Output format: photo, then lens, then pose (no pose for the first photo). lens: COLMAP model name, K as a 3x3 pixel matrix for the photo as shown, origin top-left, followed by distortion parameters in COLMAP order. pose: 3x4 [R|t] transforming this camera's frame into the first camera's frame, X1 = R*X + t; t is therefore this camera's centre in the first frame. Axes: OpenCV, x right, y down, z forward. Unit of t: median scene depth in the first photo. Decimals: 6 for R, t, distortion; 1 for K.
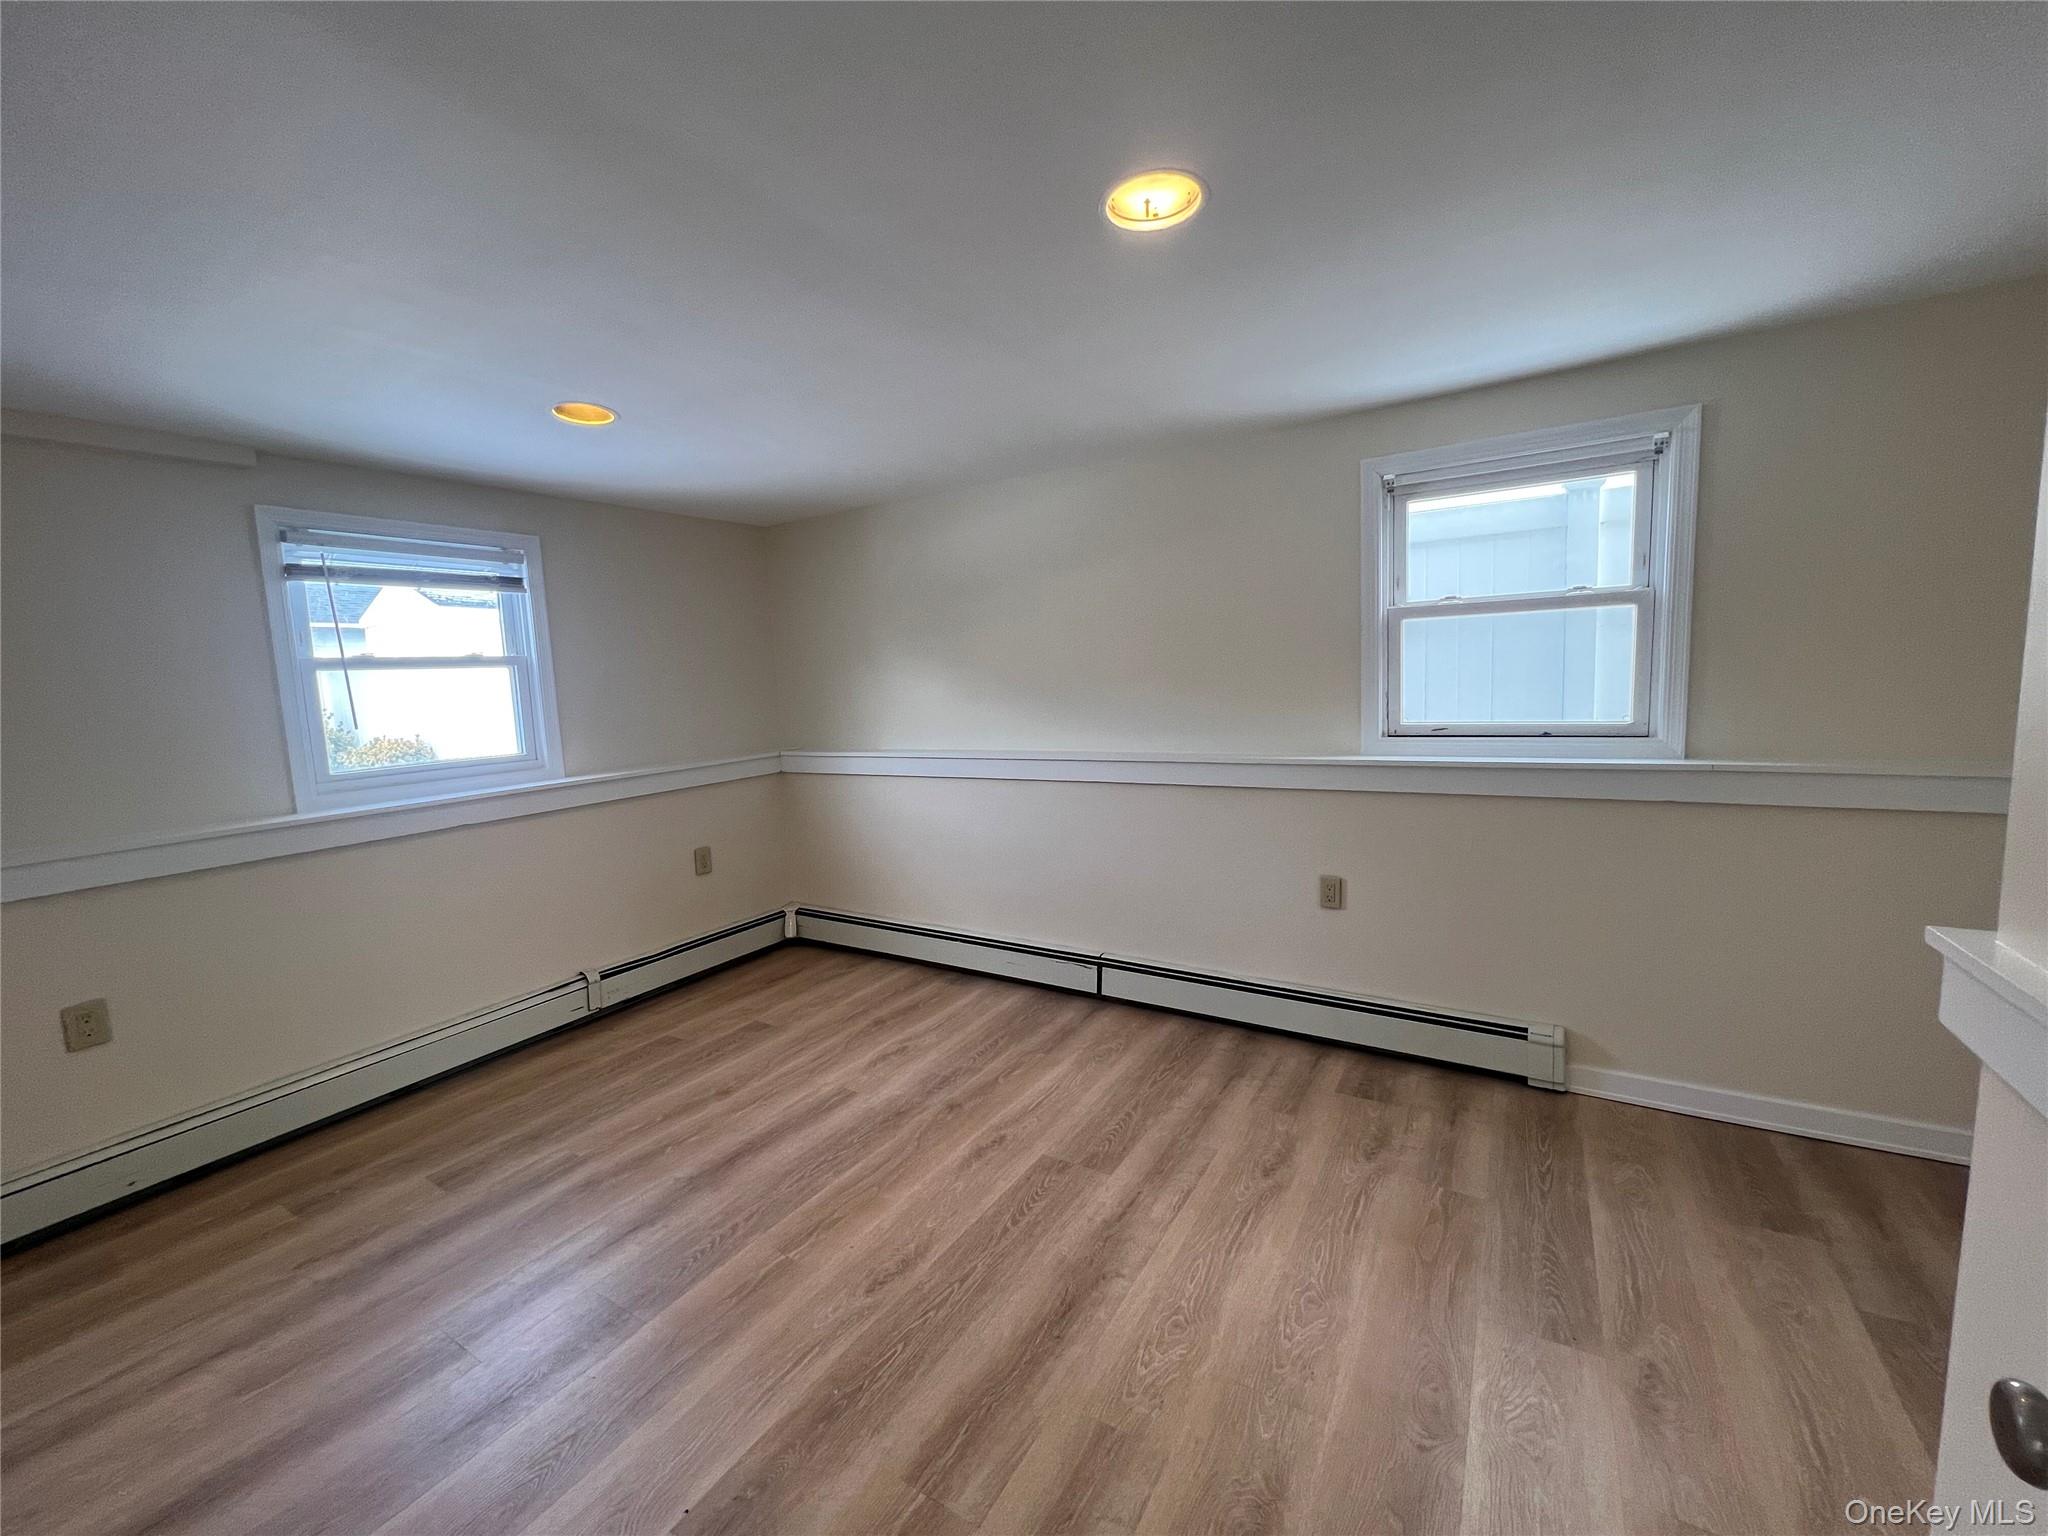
lens RADIAL K [[817.3, 0, 1022.2], [0, 817.3, 761.9], [0, 0, 1]] dist [0.001188, 0.000045]
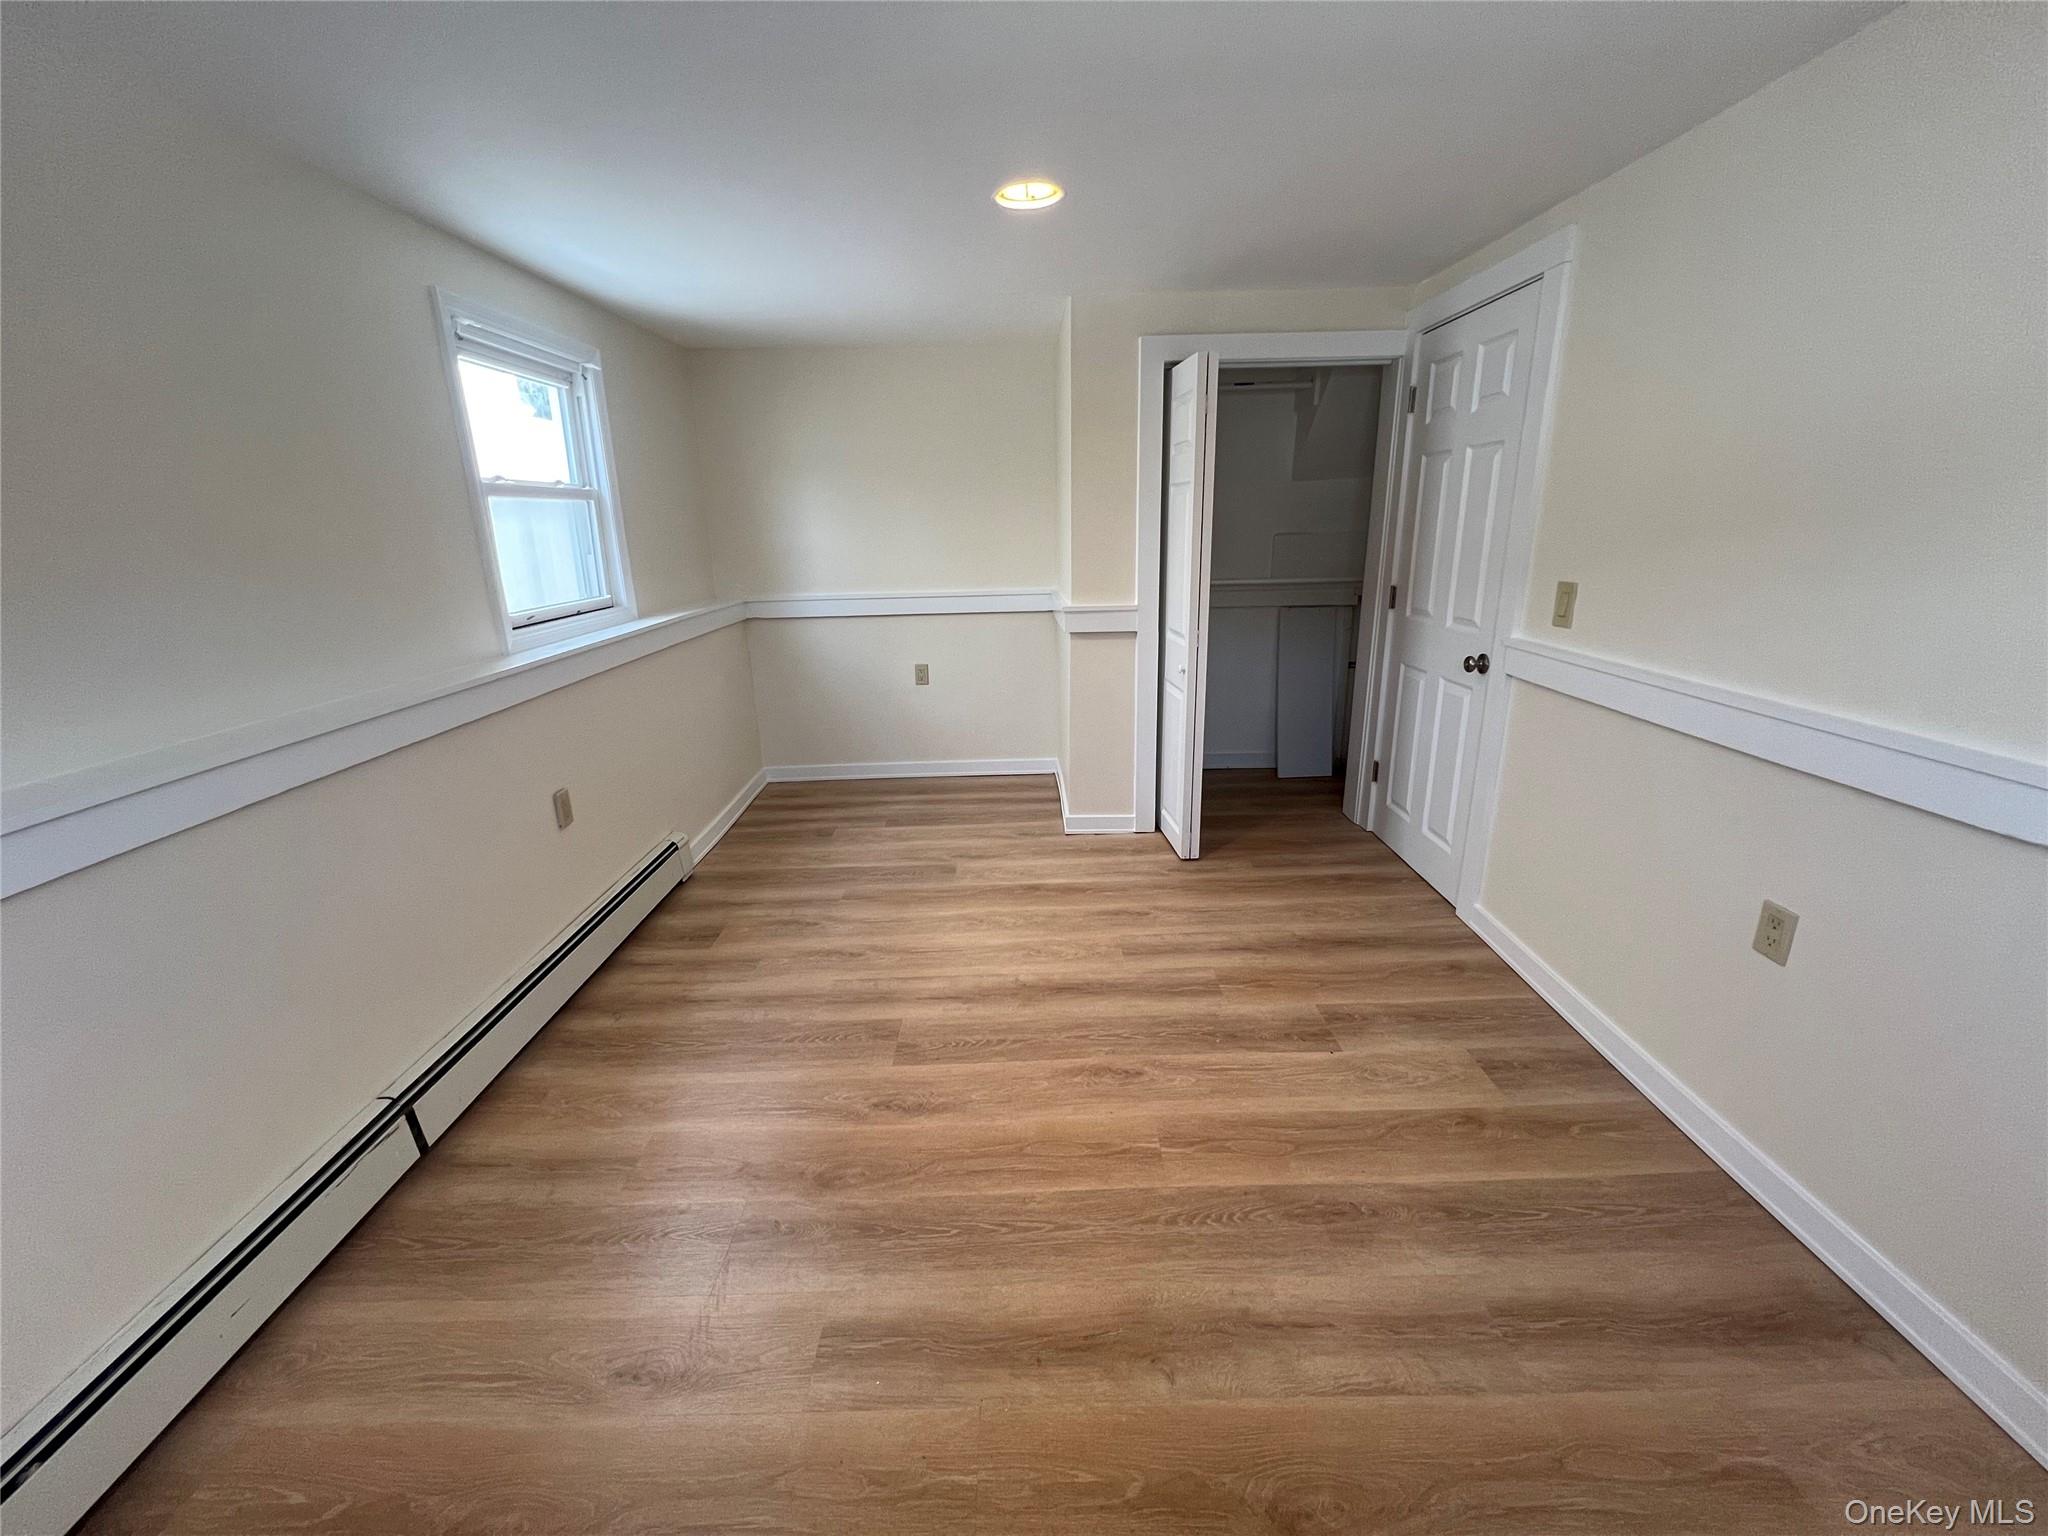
lens RADIAL K [[817.3, 0, 1022.2], [0, 817.3, 761.9], [0, 0, 1]] dist [0.001188, 0.000045]
pose [[-0.528345, -0.187897, 0.827977, -0.839847], [0.144733, 0.940998, 0.305901, -0.120124], [-0.836603, 0.281457, -0.469977, 1.350378]]
